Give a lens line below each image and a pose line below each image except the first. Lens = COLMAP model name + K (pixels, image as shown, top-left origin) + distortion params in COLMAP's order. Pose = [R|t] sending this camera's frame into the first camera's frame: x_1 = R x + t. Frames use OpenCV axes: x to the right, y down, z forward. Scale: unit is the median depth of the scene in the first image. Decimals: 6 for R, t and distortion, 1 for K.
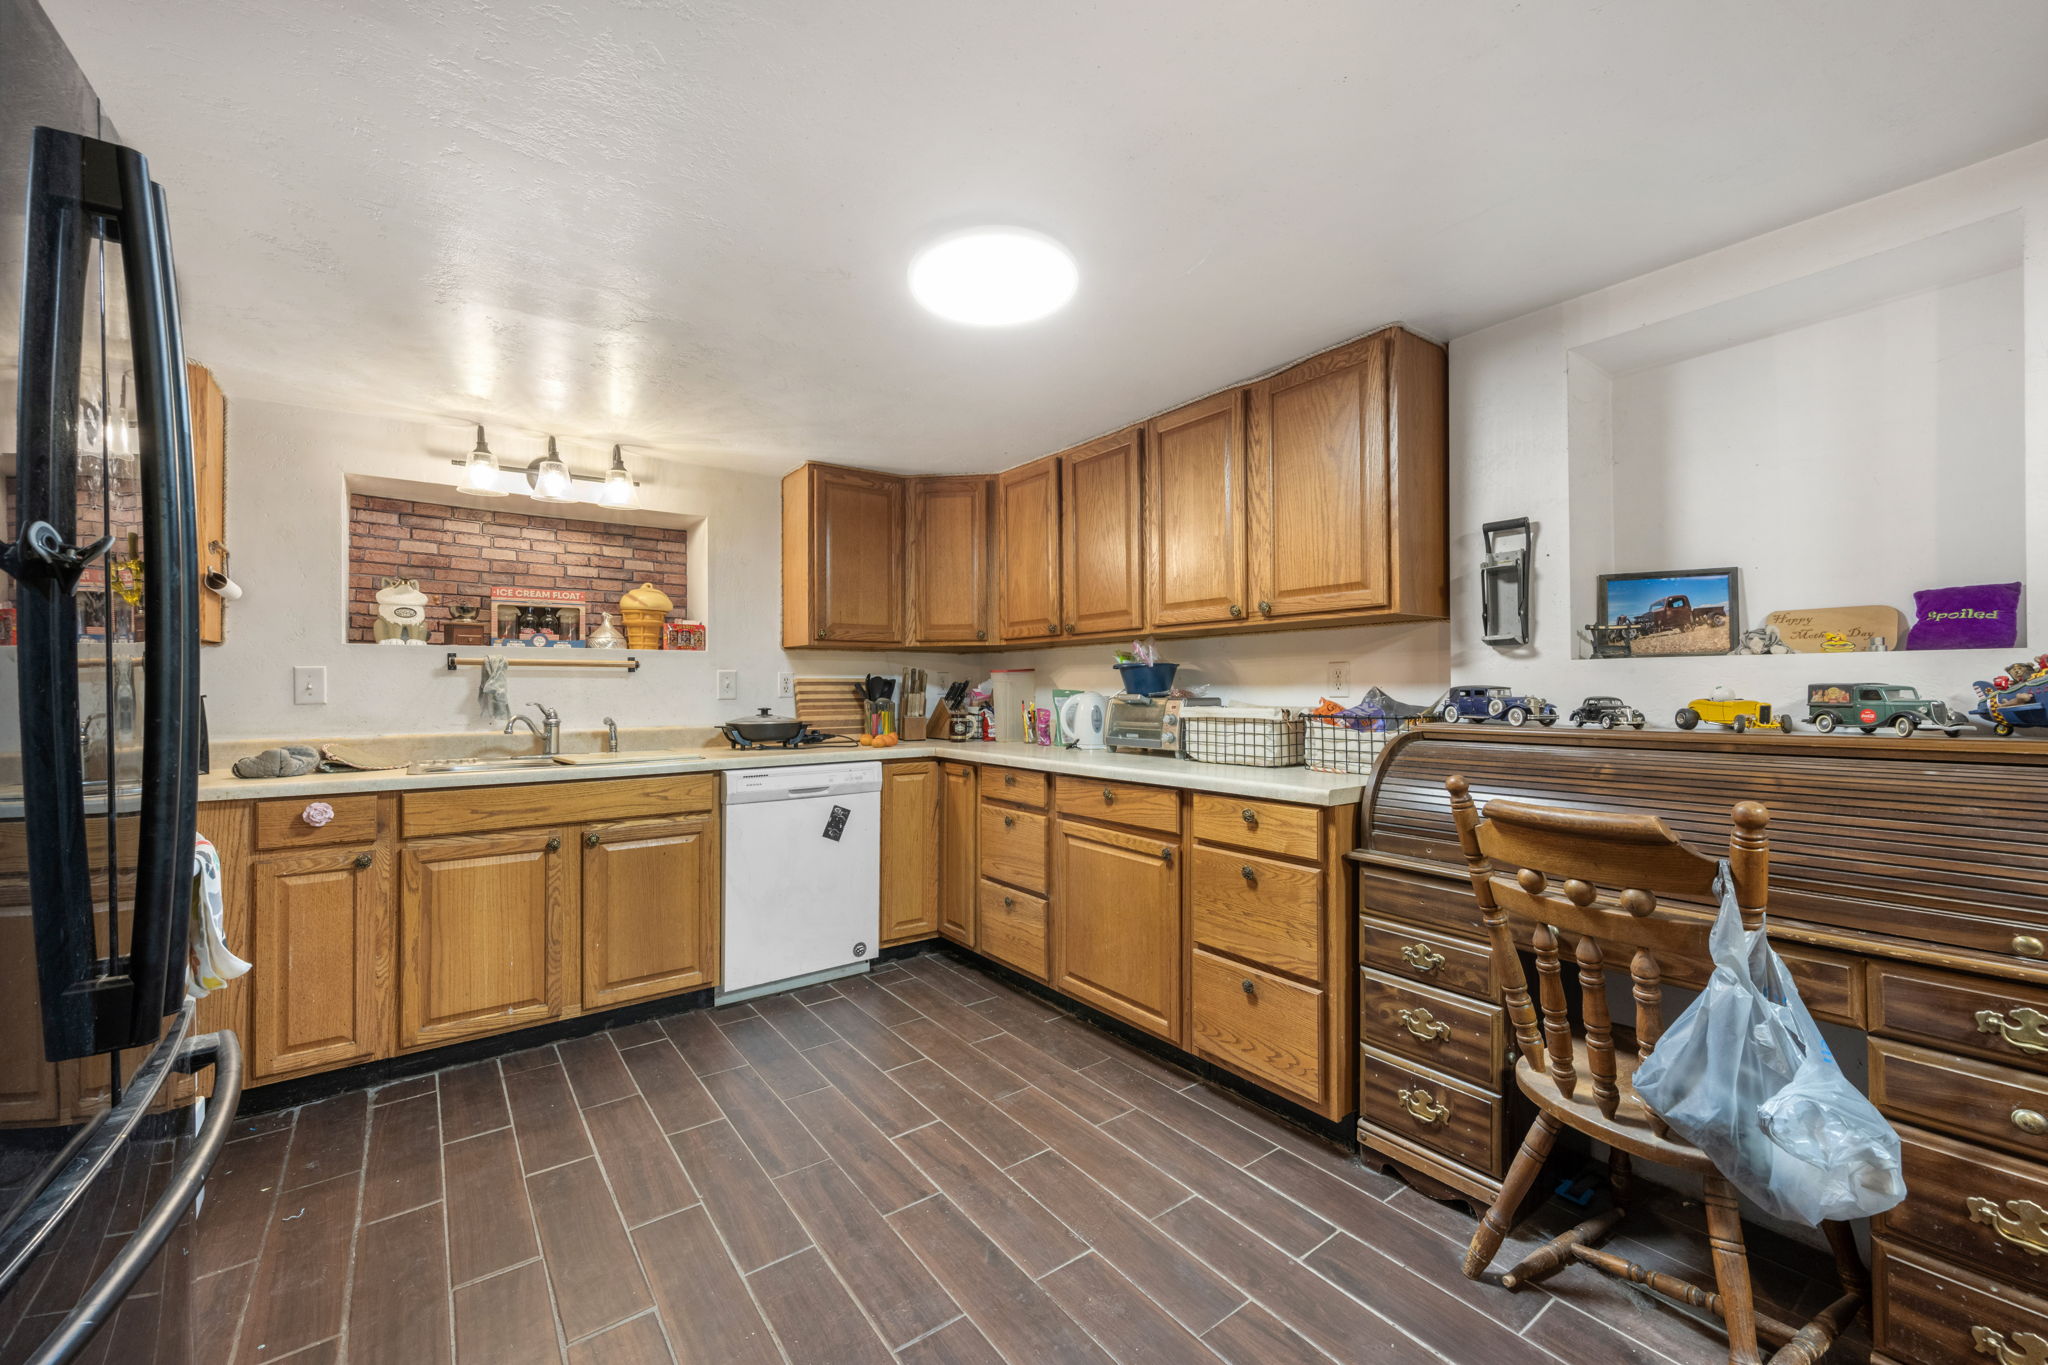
lens RADIAL K [[819.9, 0, 1017.9], [0, 819.9, 677.8], [0, 0, 1]] dist [0.002770, 0.000140]
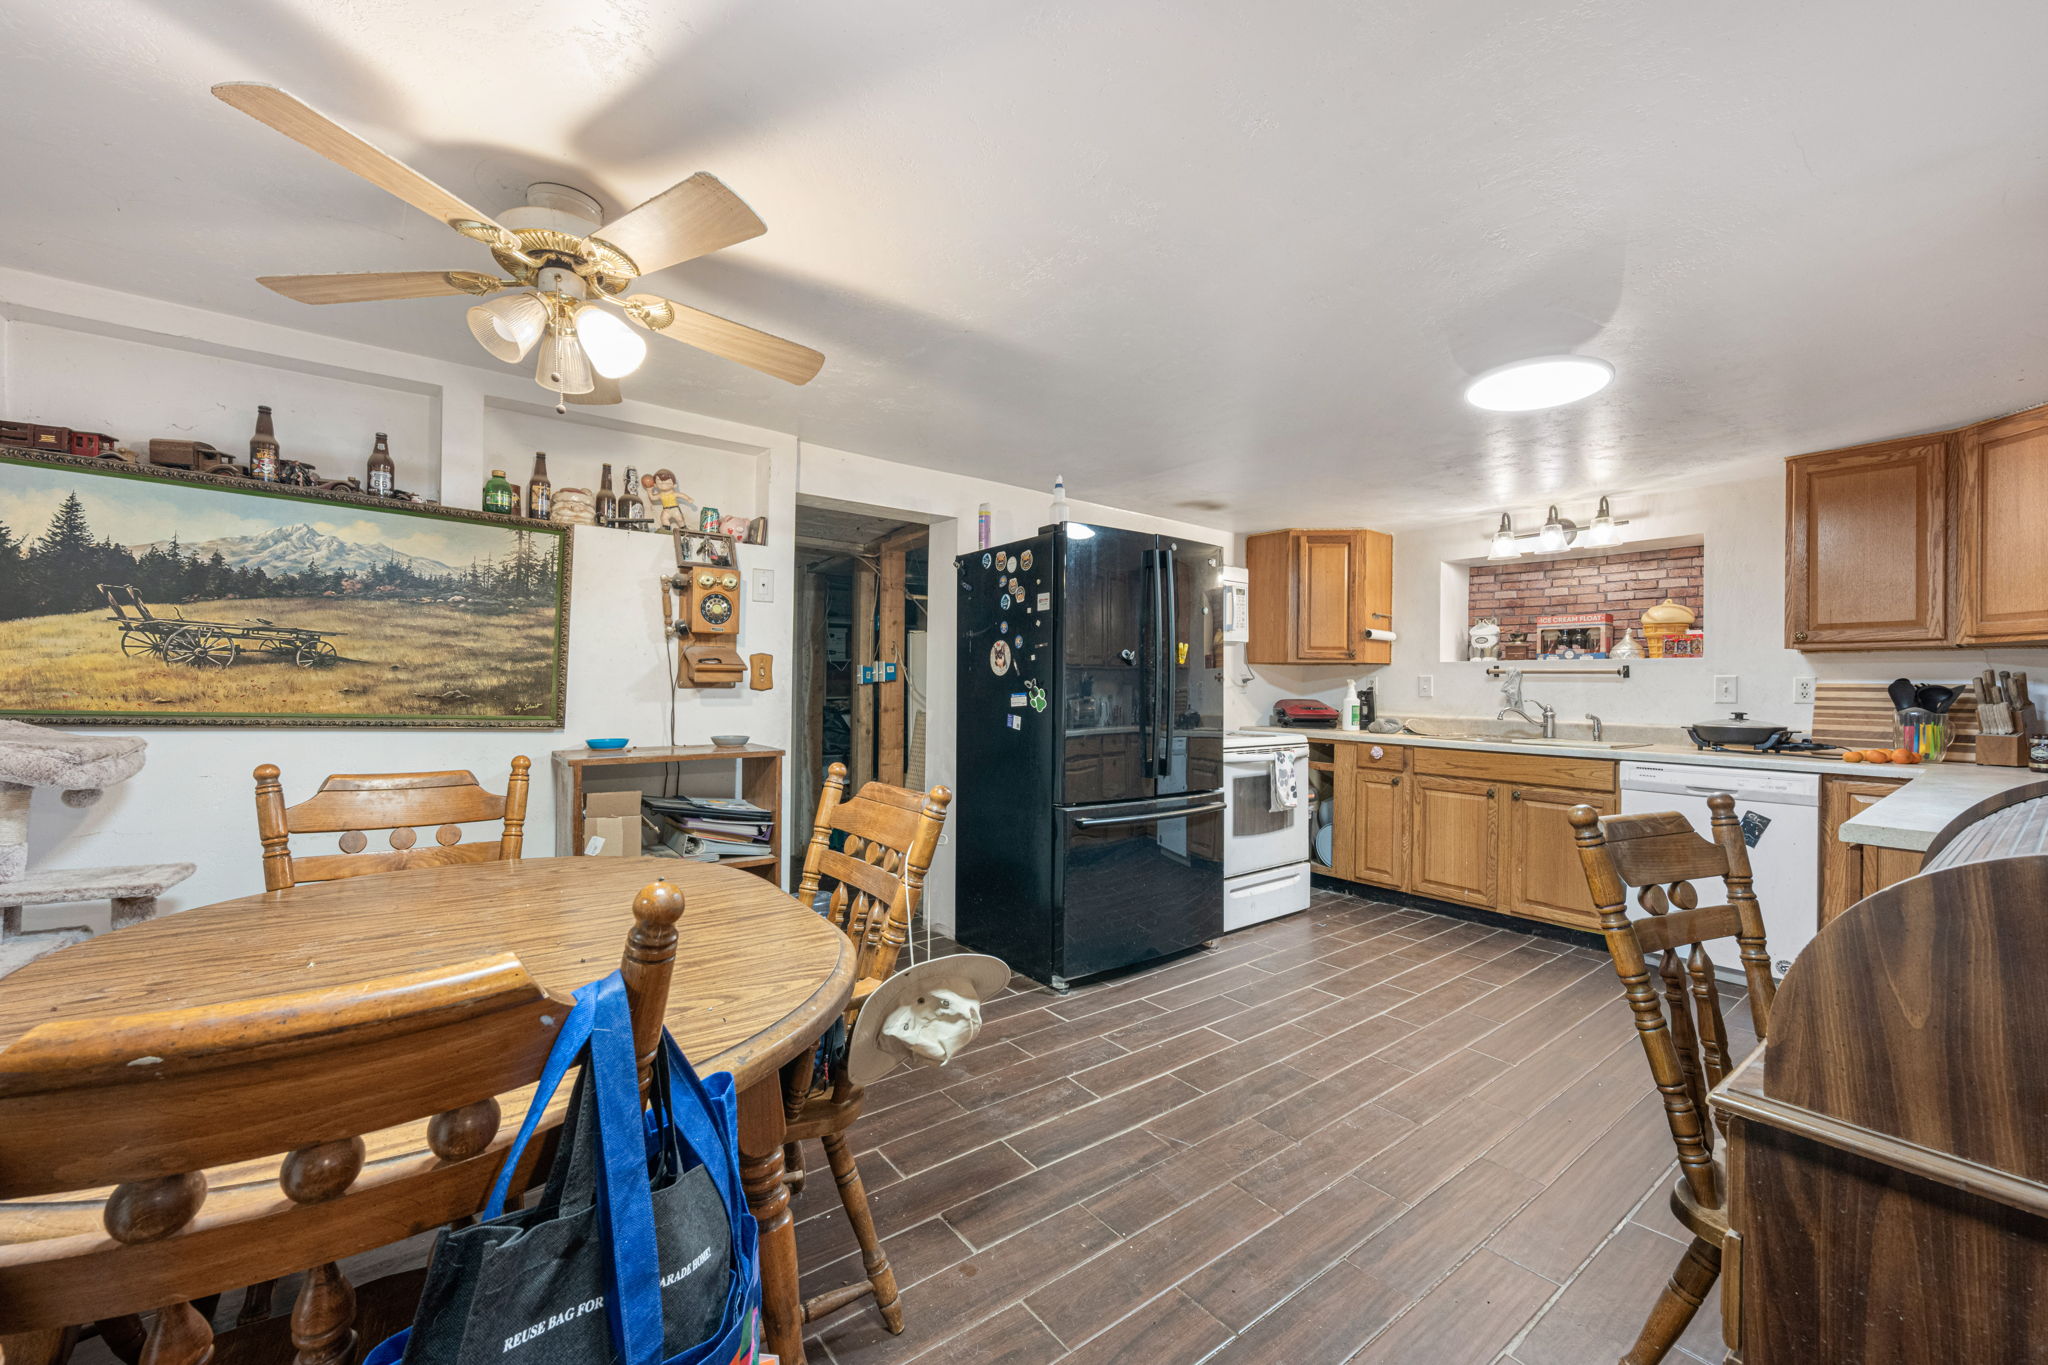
lens RADIAL K [[819.9, 0, 1017.9], [0, 819.9, 677.8], [0, 0, 1]] dist [0.002770, 0.000140]
pose [[0.002420, -0.001935, -0.999995, 0.759528], [0.000886, 0.999998, -0.001933, -0.005238], [0.999997, -0.000882, 0.002422, 0.103212]]
